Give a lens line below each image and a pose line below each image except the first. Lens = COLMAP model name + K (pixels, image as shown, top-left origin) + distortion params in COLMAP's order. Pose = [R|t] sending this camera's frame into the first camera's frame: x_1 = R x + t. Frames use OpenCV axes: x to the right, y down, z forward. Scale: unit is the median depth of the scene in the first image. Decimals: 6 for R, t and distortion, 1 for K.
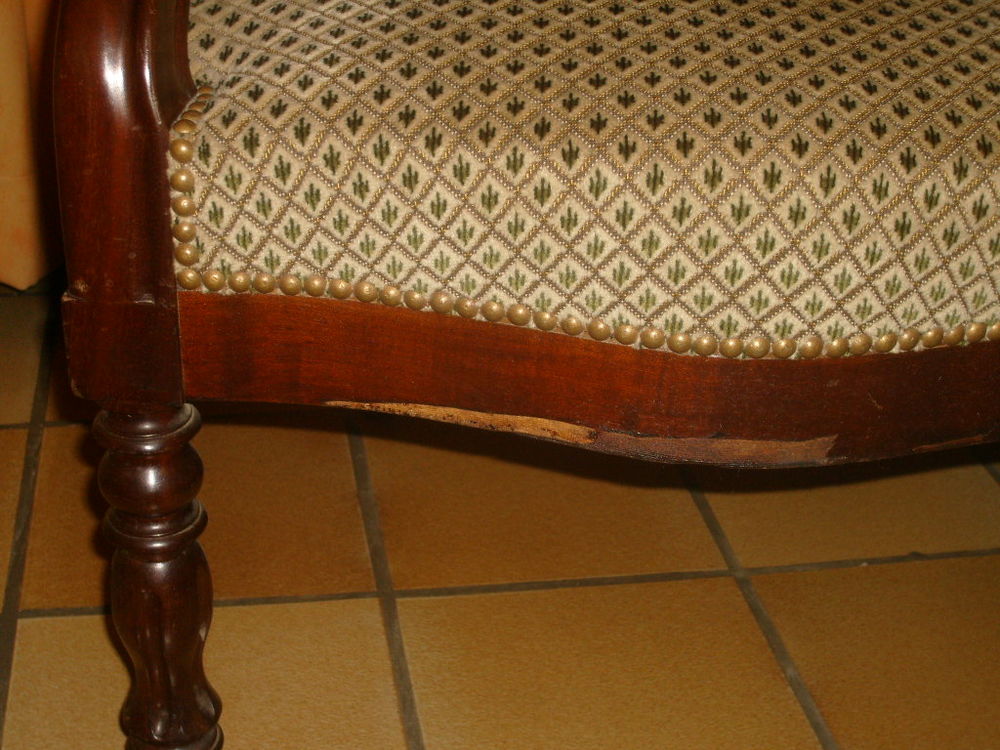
lens RADIAL K [[1515.8, 0, 499.5], [0, 1515.8, 373.9], [0, 0, 1]] dist [-0.093777, 0.000000]
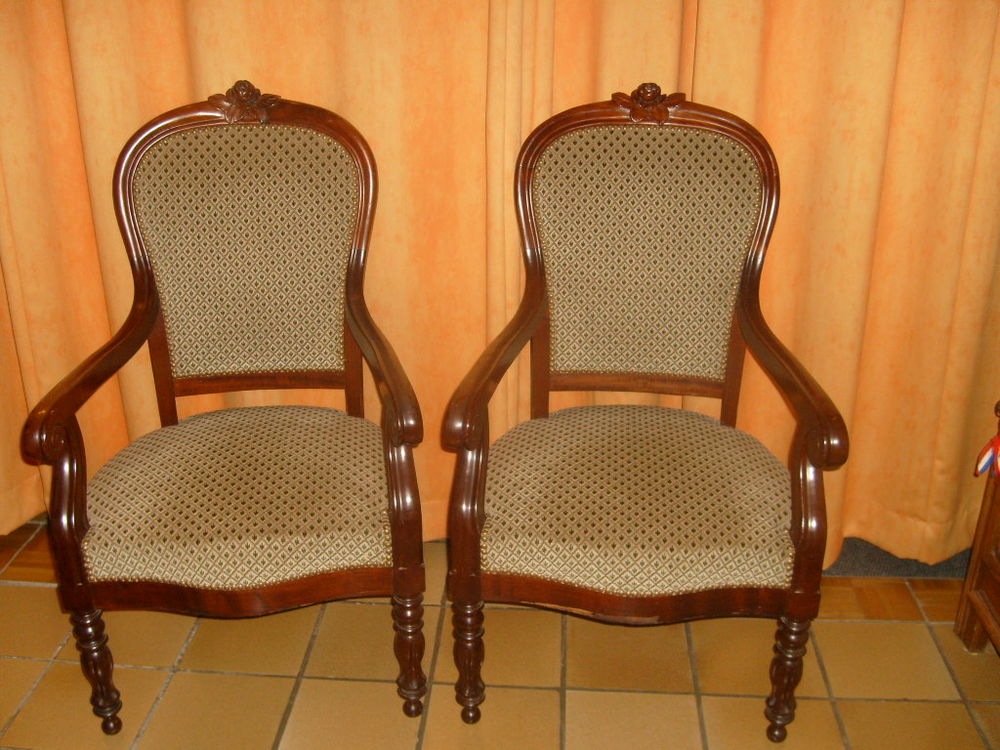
lens RADIAL K [[1038.9, 0, 500.0], [0, 1038.9, 376.0], [0, 0, 1]] dist [-0.172691, 0.000000]
pose [[0.994510, 0.004970, -0.104519, 0.101485], [-0.014659, 0.995639, -0.092134, -0.323243], [0.103606, 0.093160, 0.990246, -1.654344]]
